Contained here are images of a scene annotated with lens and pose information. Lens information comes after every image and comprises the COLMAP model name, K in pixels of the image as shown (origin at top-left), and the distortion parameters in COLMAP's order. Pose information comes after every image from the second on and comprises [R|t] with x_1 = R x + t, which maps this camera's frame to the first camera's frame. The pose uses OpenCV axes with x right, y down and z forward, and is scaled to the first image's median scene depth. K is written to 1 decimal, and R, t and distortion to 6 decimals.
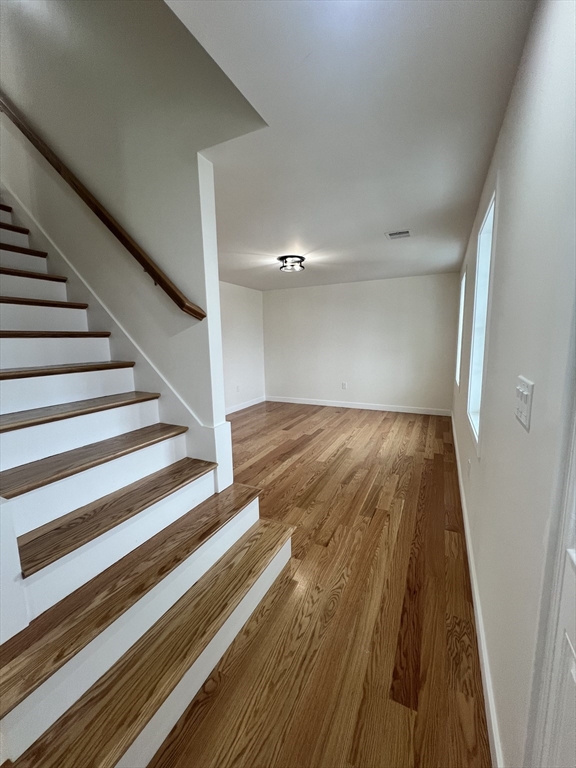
lens RADIAL K [[309.8, 0, 290.1], [0, 309.8, 383.5], [0, 0, 1]] dist [0.001055, 0.000561]
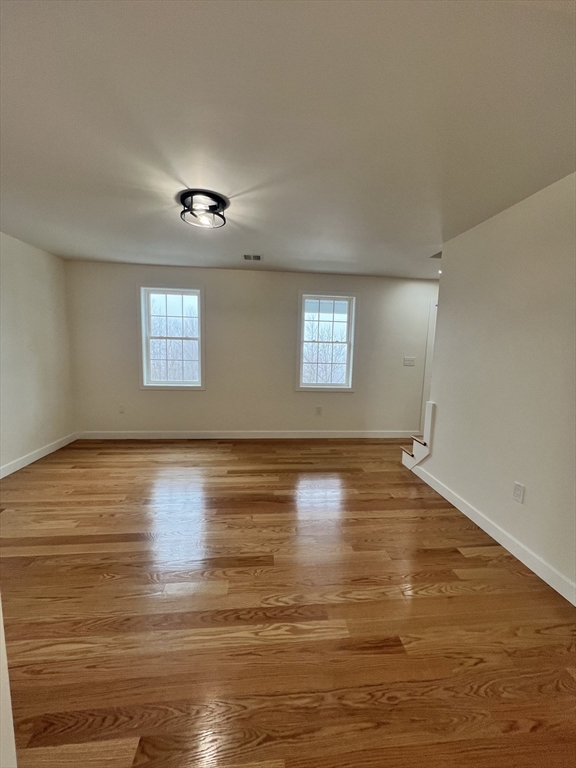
lens RADIAL K [[309.8, 0, 288.5], [0, 309.8, 386.7], [0, 0, 1]] dist [0.001055, 0.000561]
pose [[-0.533441, -0.108335, 0.838871, -0.598964], [0.103301, 0.975995, 0.191734, -0.171764], [-0.839506, 0.188935, -0.509445, 1.260018]]
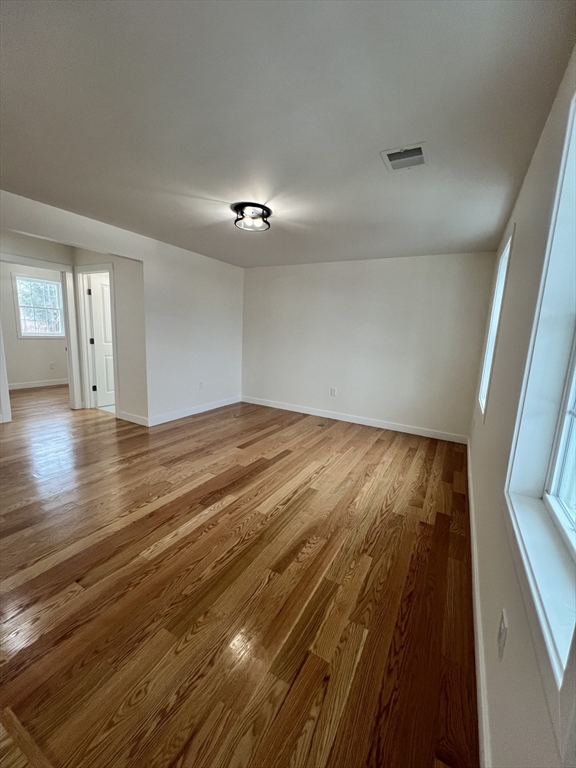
lens RADIAL K [[309.8, 0, 290.7], [0, 309.8, 384.0], [0, 0, 1]] dist [0.001055, 0.000561]
pose [[0.996451, 0.073276, -0.041431, 0.153000], [-0.072259, 0.997059, 0.025536, -0.039622], [0.043180, -0.022452, 0.998815, 0.314055]]
